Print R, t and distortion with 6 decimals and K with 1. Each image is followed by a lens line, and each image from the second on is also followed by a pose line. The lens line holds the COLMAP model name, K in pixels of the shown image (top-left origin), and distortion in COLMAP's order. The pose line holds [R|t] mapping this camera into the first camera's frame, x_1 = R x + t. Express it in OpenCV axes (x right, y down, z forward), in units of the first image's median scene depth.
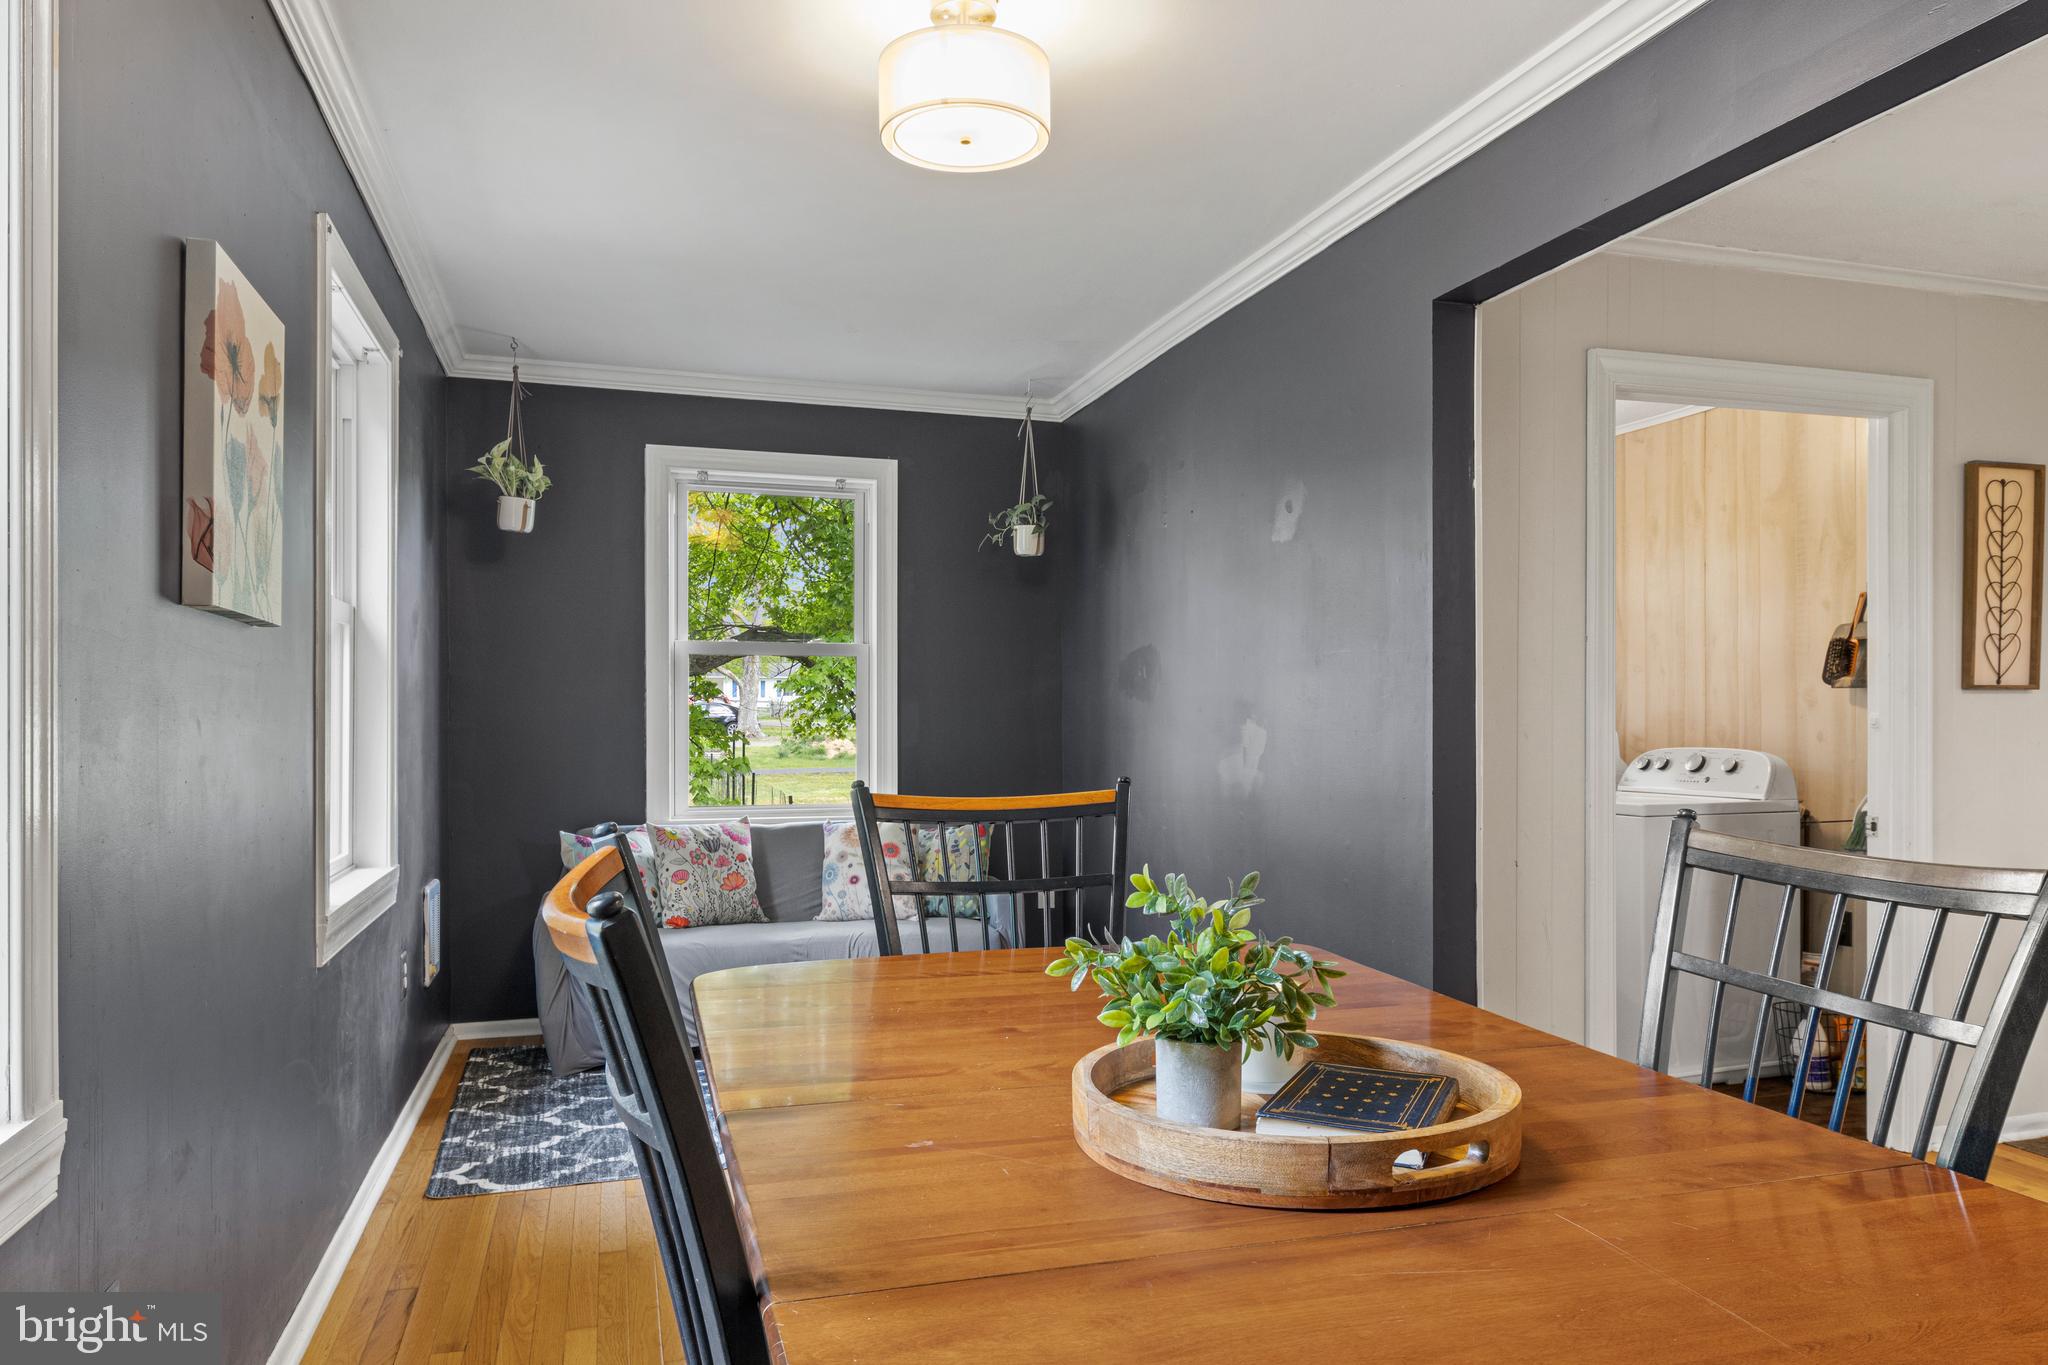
lens RADIAL K [[1349.6, 0, 1023.7], [0, 1349.6, 719.9], [0, 0, 1]] dist [0.002666, 0.000360]
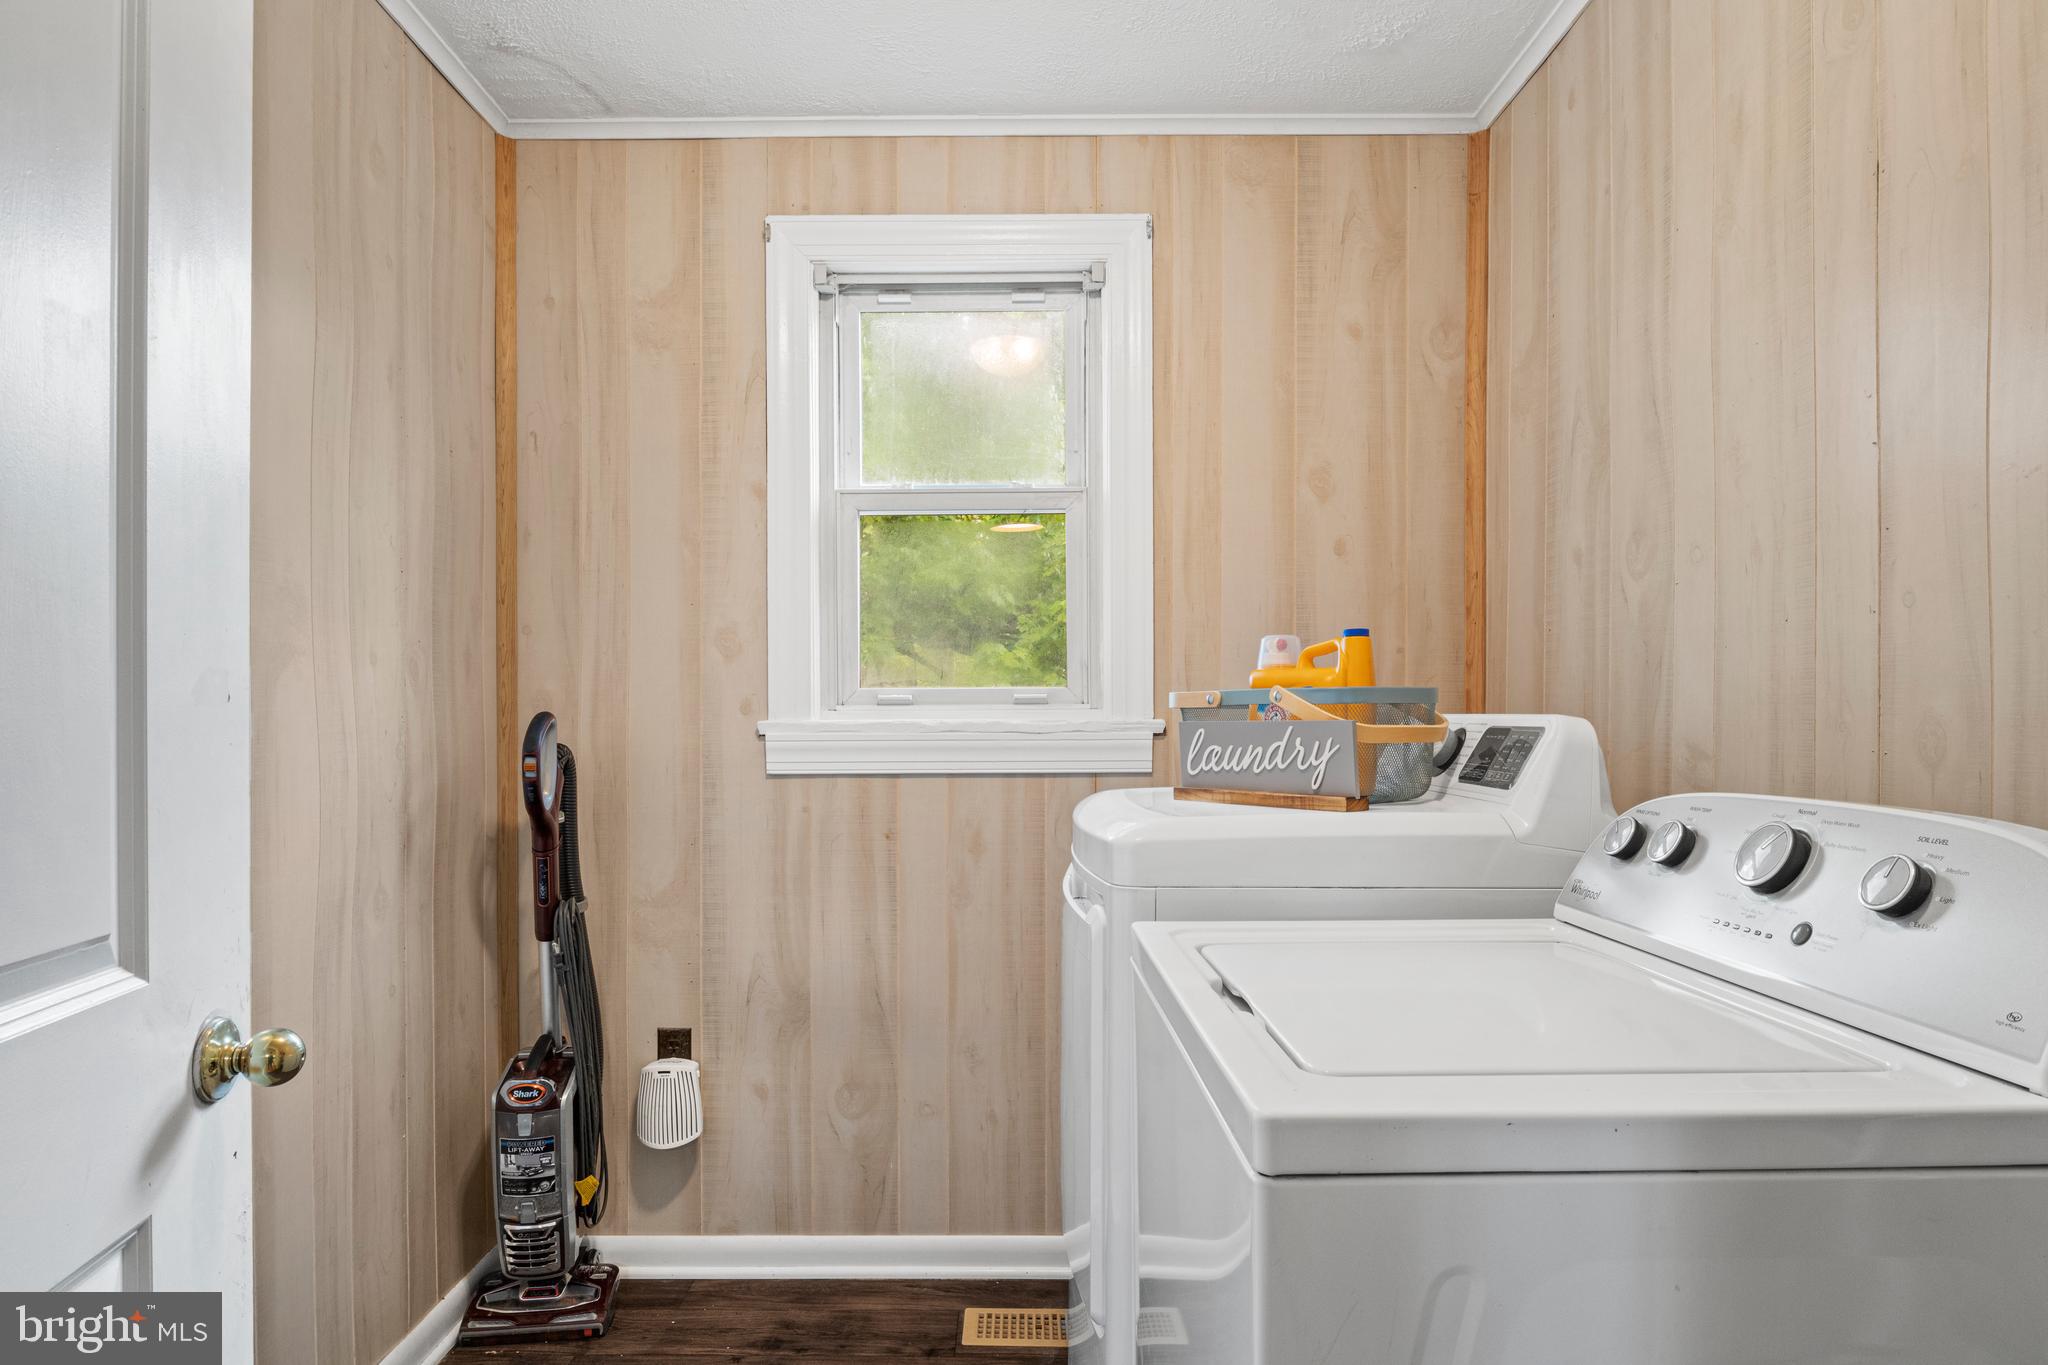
lens RADIAL K [[1163.9, 0, 1019.4], [0, 1163.9, 721.9], [0, 0, 1]] dist [-0.000834, -0.001253]
pose [[0.955877, 0.003869, -0.293742, 0.426947], [-0.001669, 0.999969, 0.007740, 0.004498], [0.293762, -0.006908, 0.955854, 0.747151]]
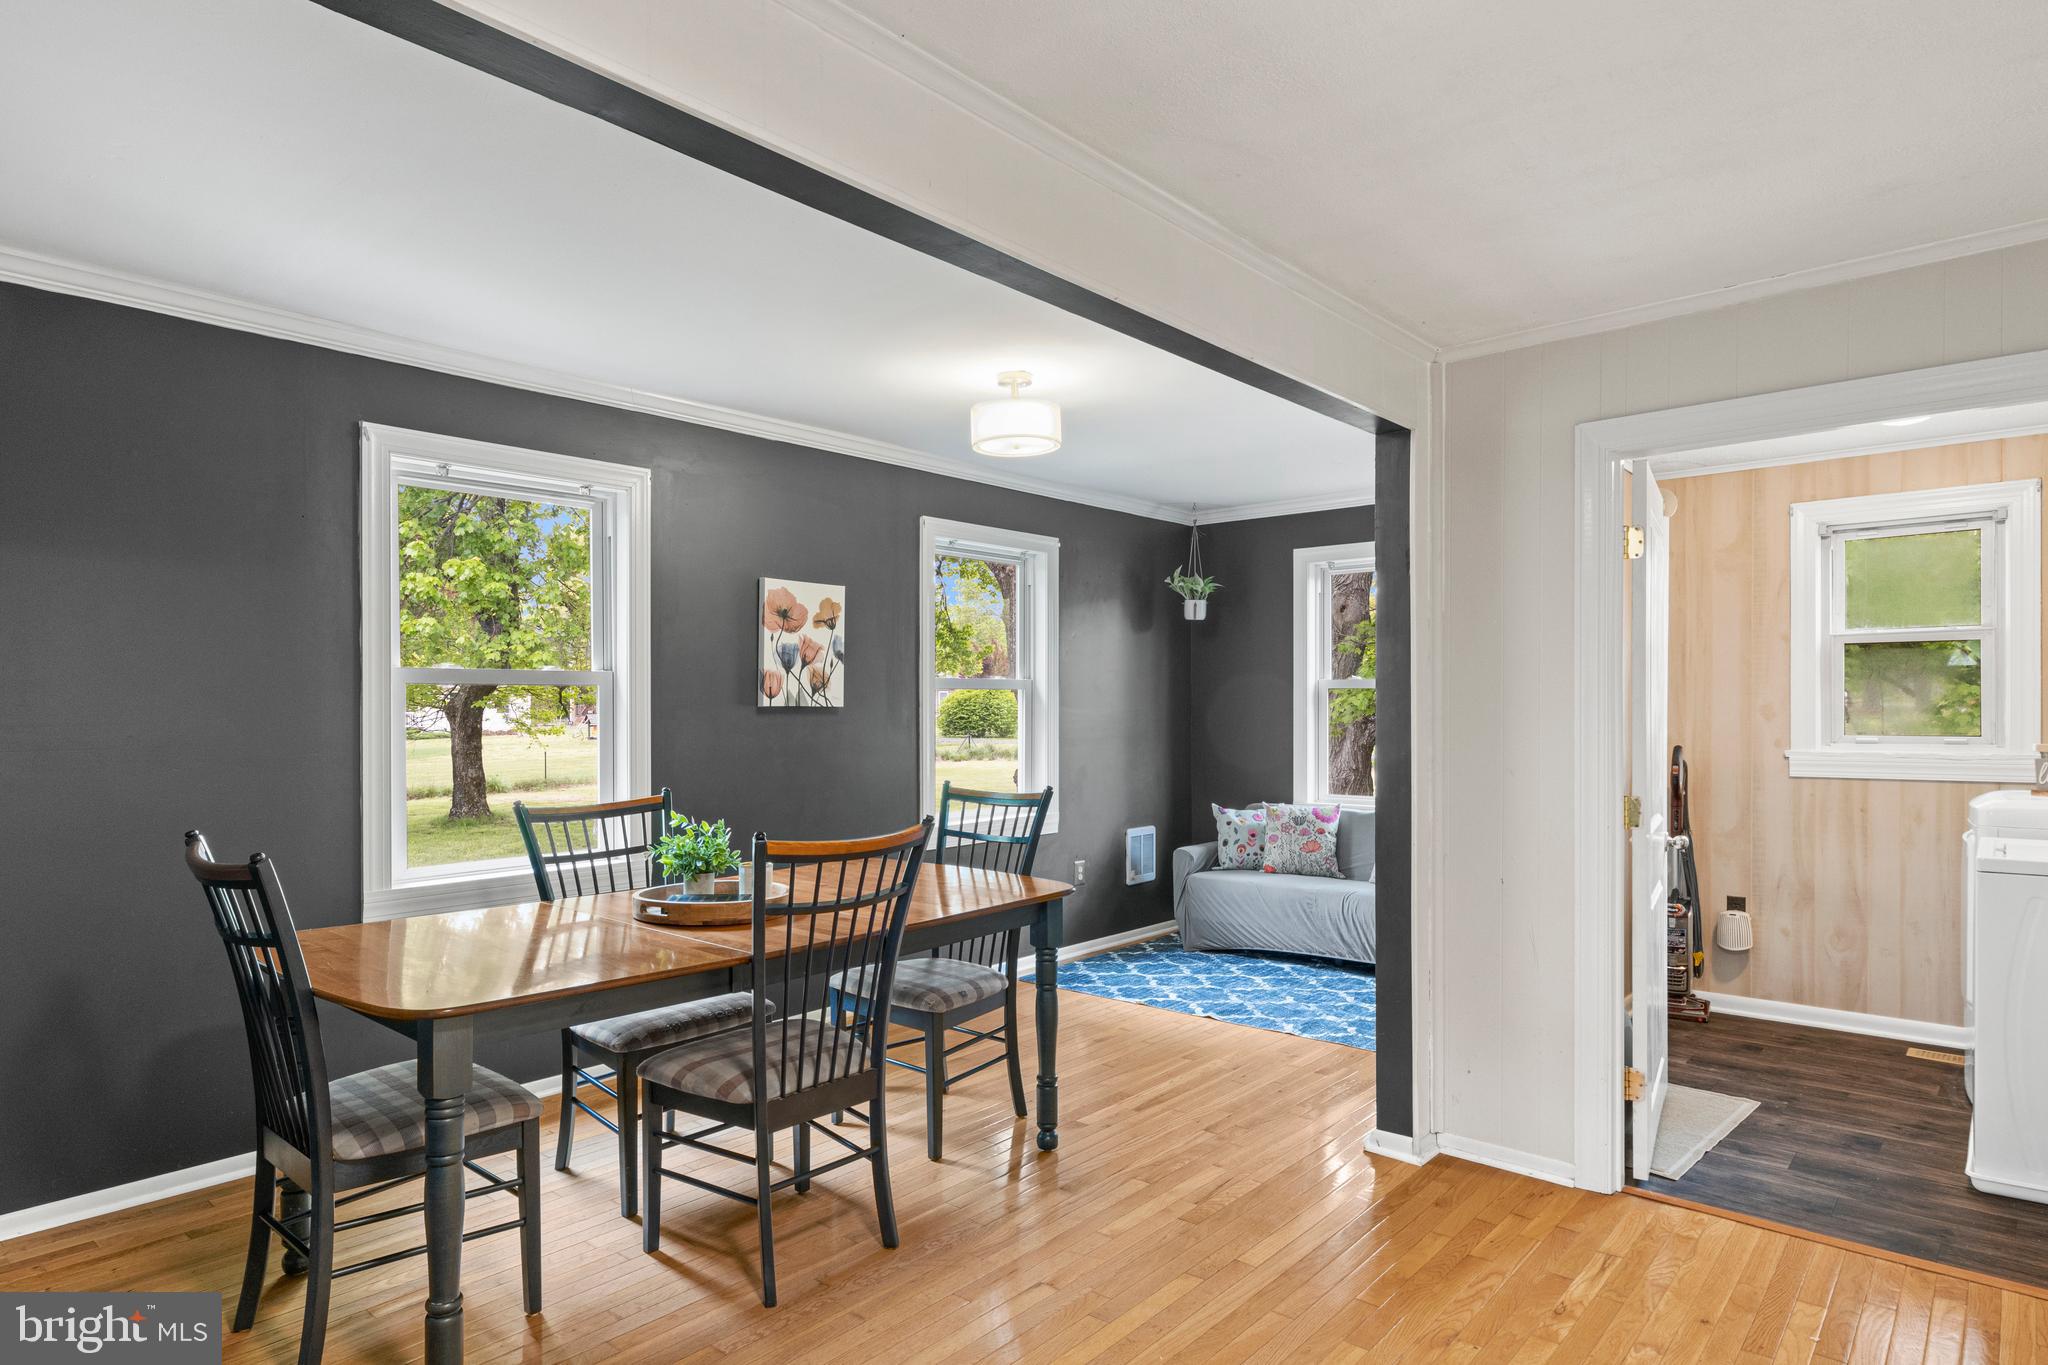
lens RADIAL K [[1163.9, 0, 1019.4], [0, 1163.9, 721.9], [0, 0, 1]] dist [-0.000834, -0.001253]
pose [[0.519047, 0.008445, -0.854704, 0.701164], [0.002553, 0.999931, 0.011431, -0.030779], [0.854742, -0.008115, 0.518990, 0.077206]]
